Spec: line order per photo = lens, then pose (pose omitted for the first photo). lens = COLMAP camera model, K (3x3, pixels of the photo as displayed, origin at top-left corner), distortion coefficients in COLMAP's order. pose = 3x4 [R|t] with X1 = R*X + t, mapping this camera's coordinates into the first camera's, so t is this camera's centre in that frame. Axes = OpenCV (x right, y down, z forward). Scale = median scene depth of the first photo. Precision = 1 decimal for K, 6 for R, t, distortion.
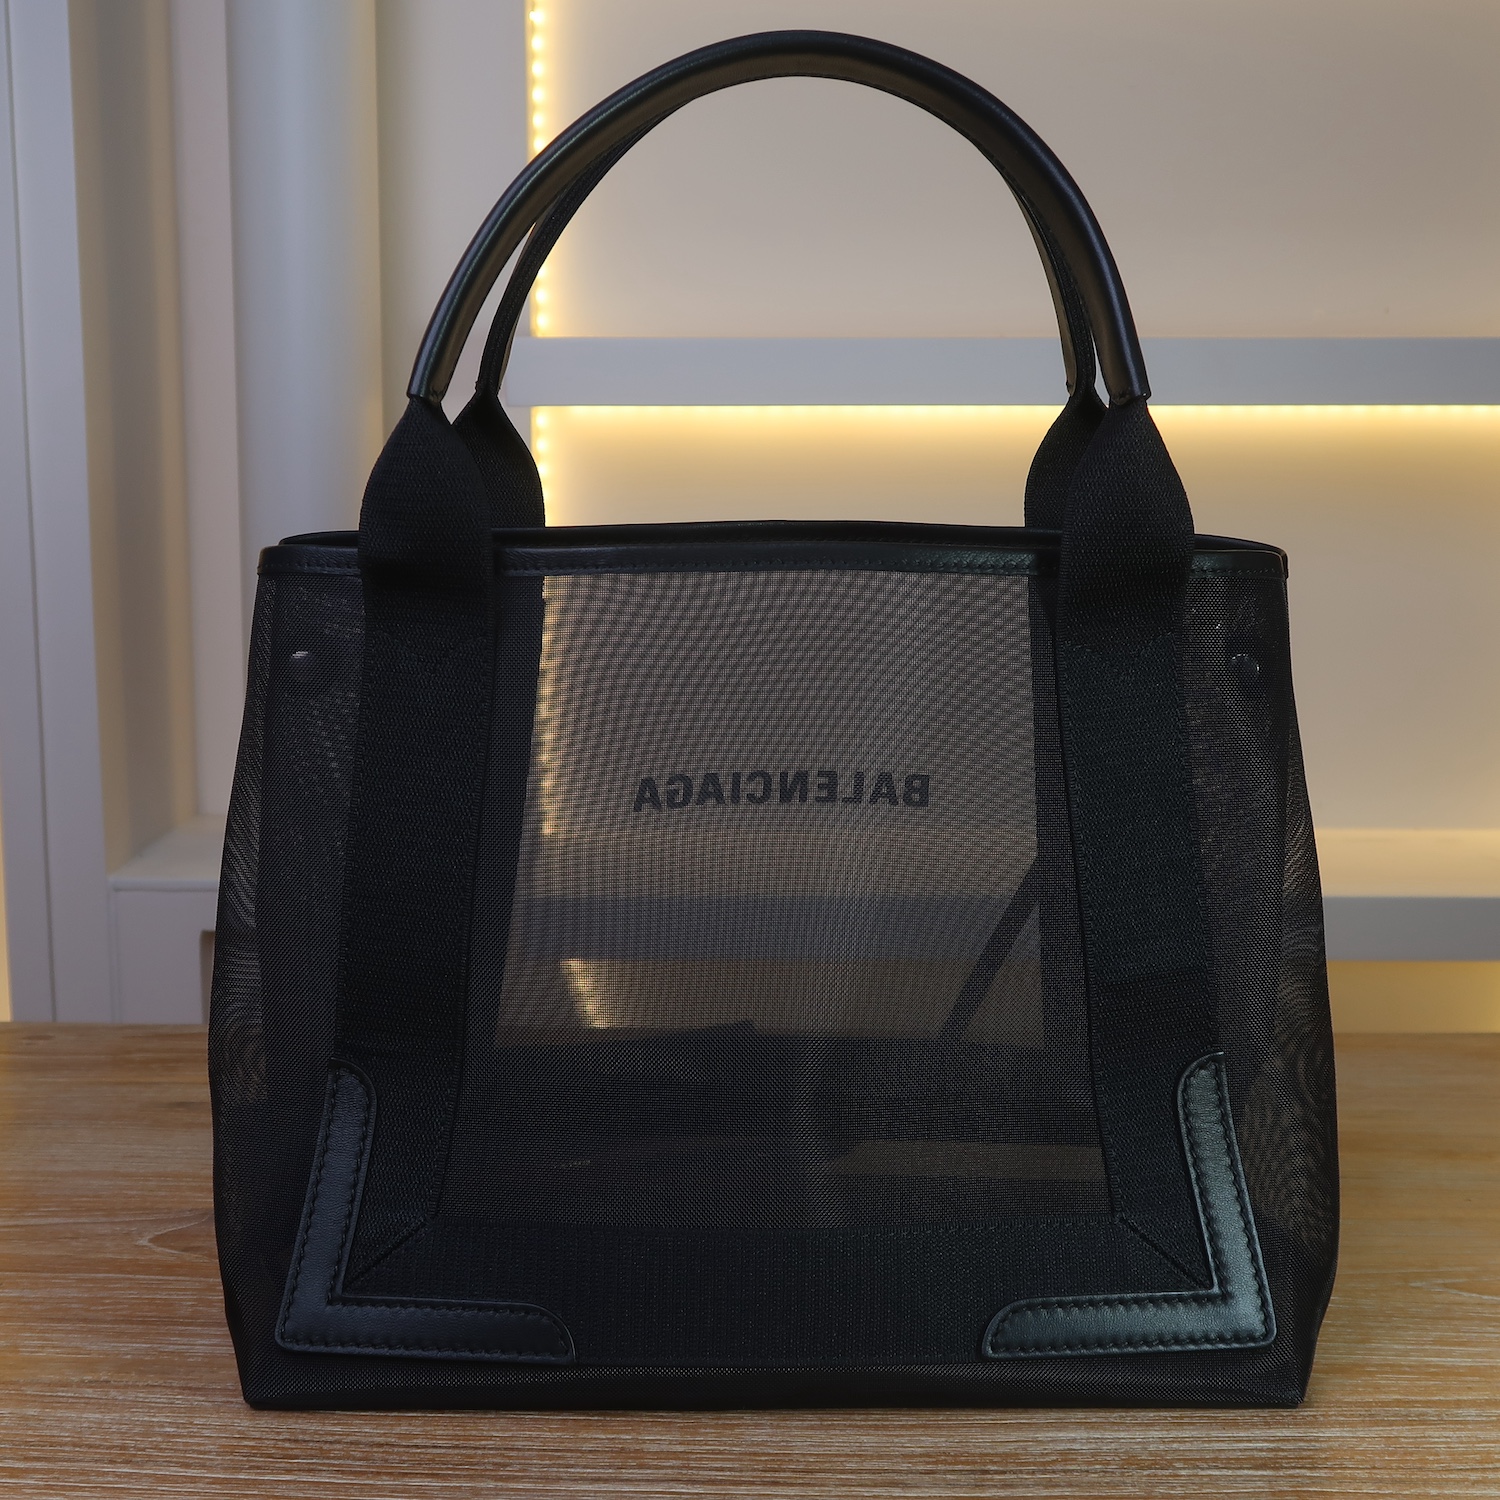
lens RADIAL K [[2246.1, 0, 751.9], [0, 2246.1, 753.1], [0, 0, 1]] dist [-0.009655, 0.000000]
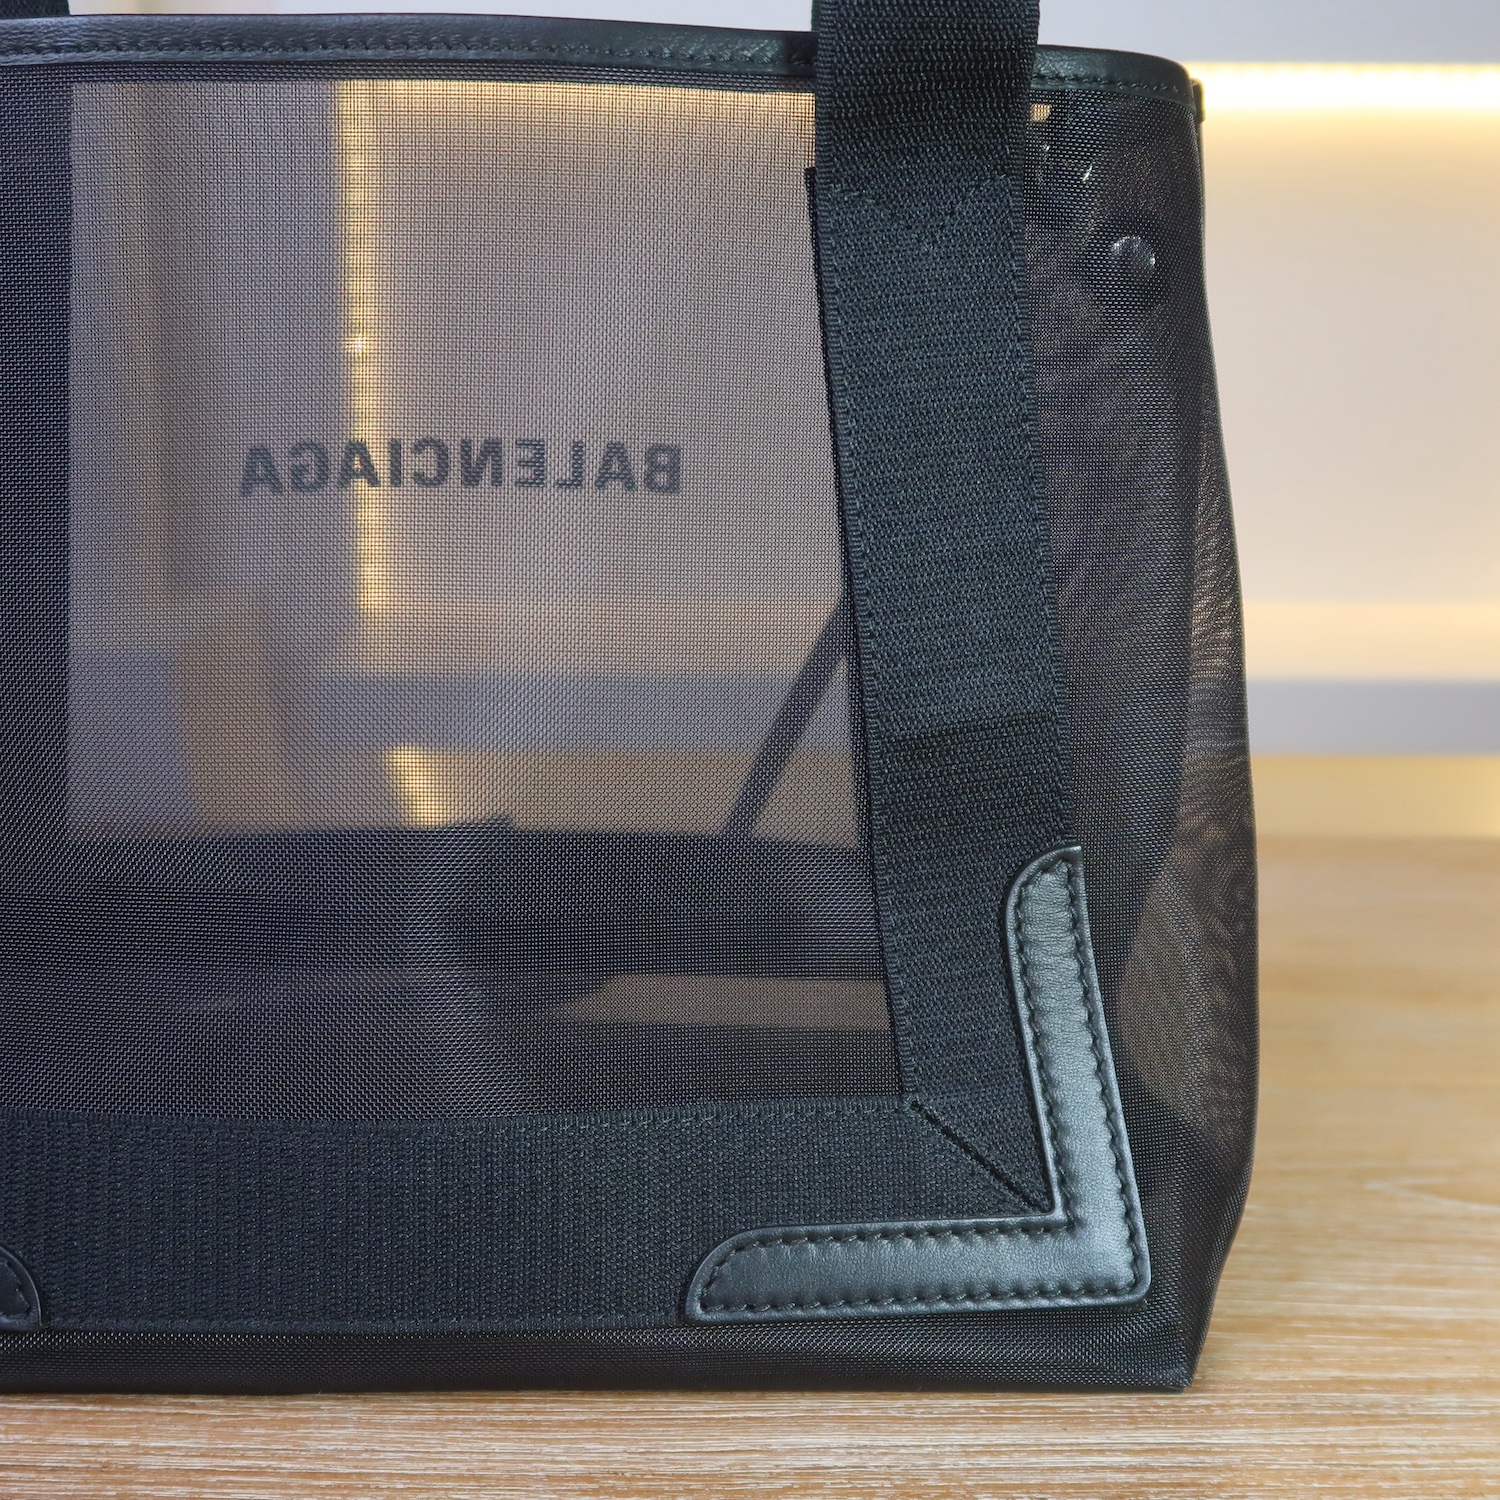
lens RADIAL K [[2246.1, 0, 745.6], [0, 2246.1, 756.9], [0, 0, 1]] dist [-0.009655, 0.000000]
pose [[0.999983, 0.003783, 0.004514, 0.112923], [-0.004139, 0.996667, 0.081477, 0.056623], [-0.004191, -0.081494, 0.996665, 0.368416]]
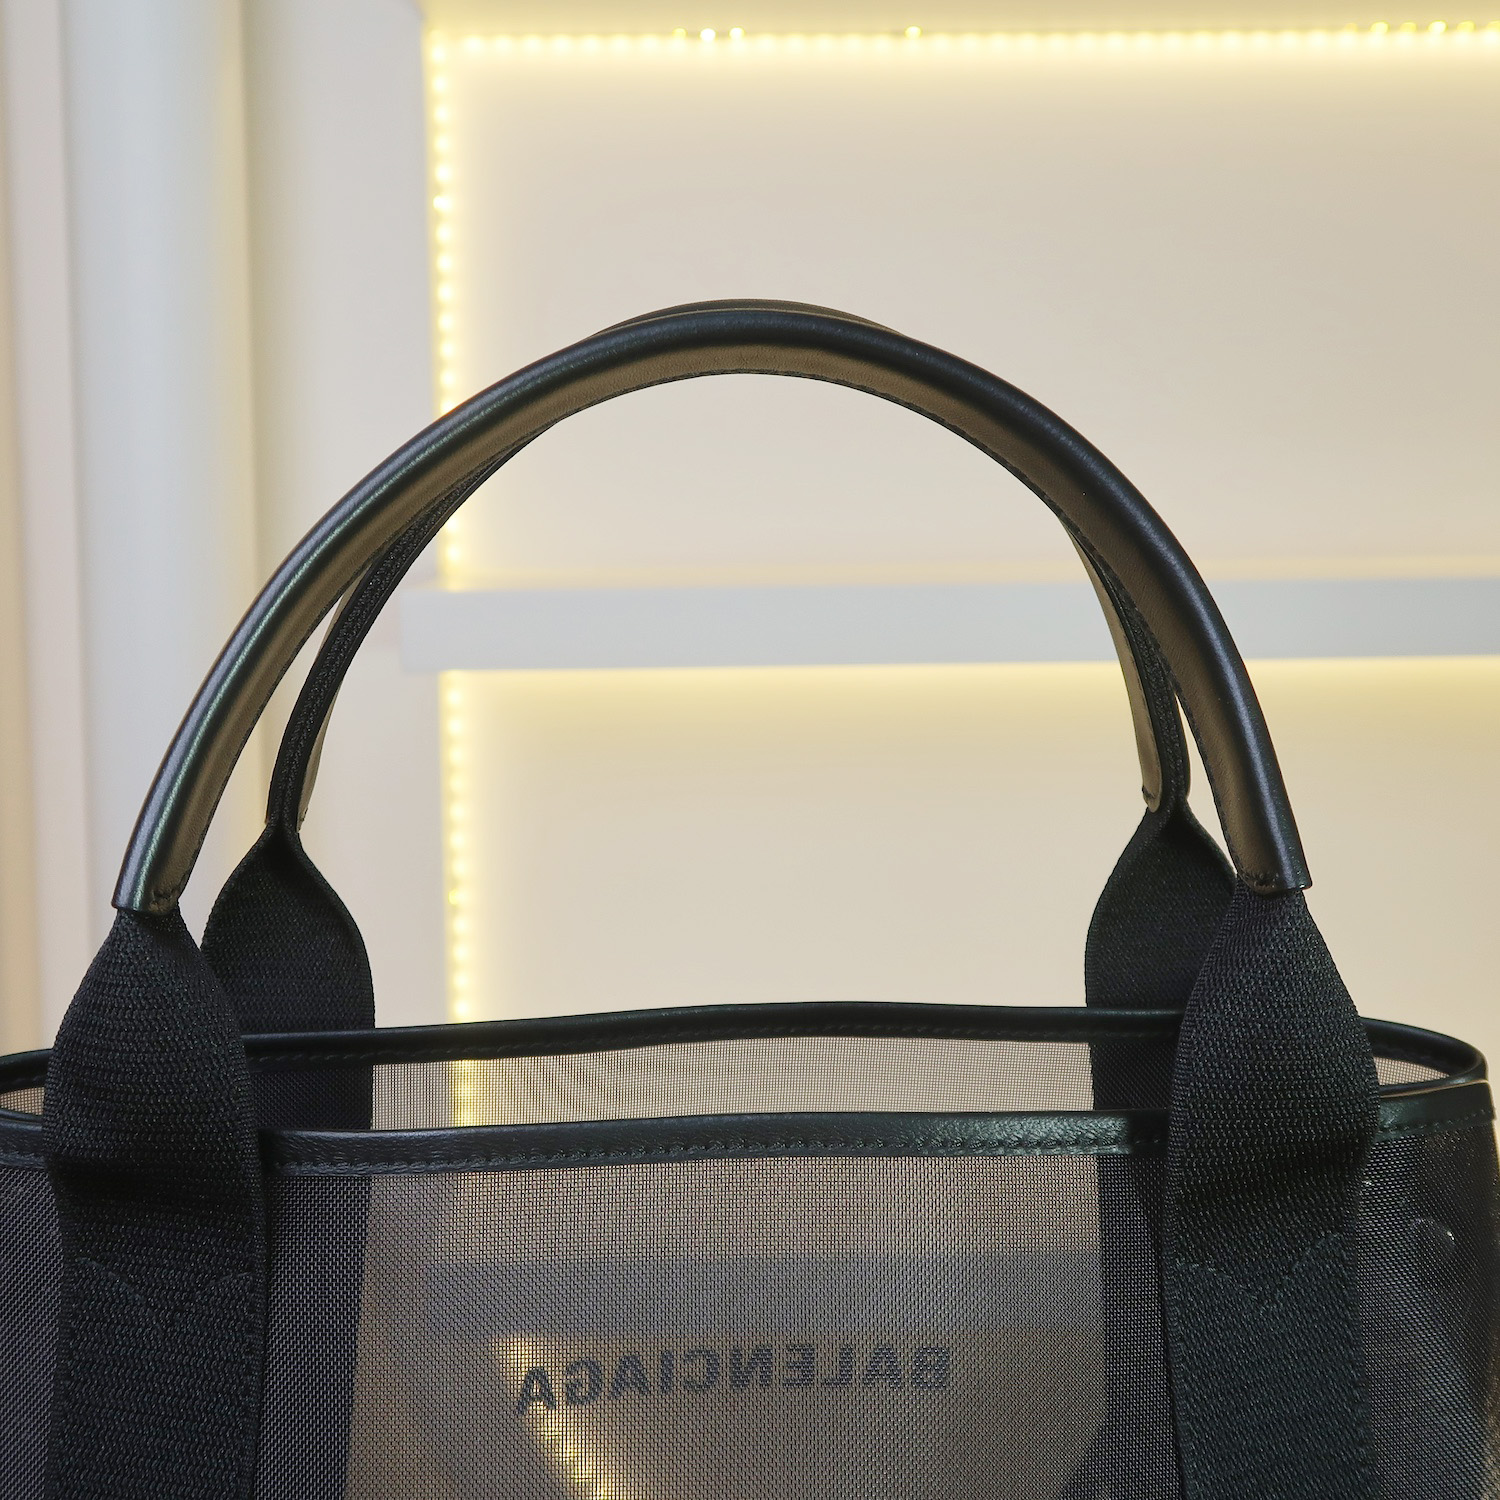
lens RADIAL K [[2246.1, 0, 741.6], [0, 2246.1, 747.0], [0, 0, 1]] dist [-0.009655, 0.000000]
pose [[0.999862, -0.012436, 0.010975, 0.012449], [0.013077, 0.998089, -0.060388, -0.155535], [-0.010203, 0.060523, 0.998115, 0.361199]]
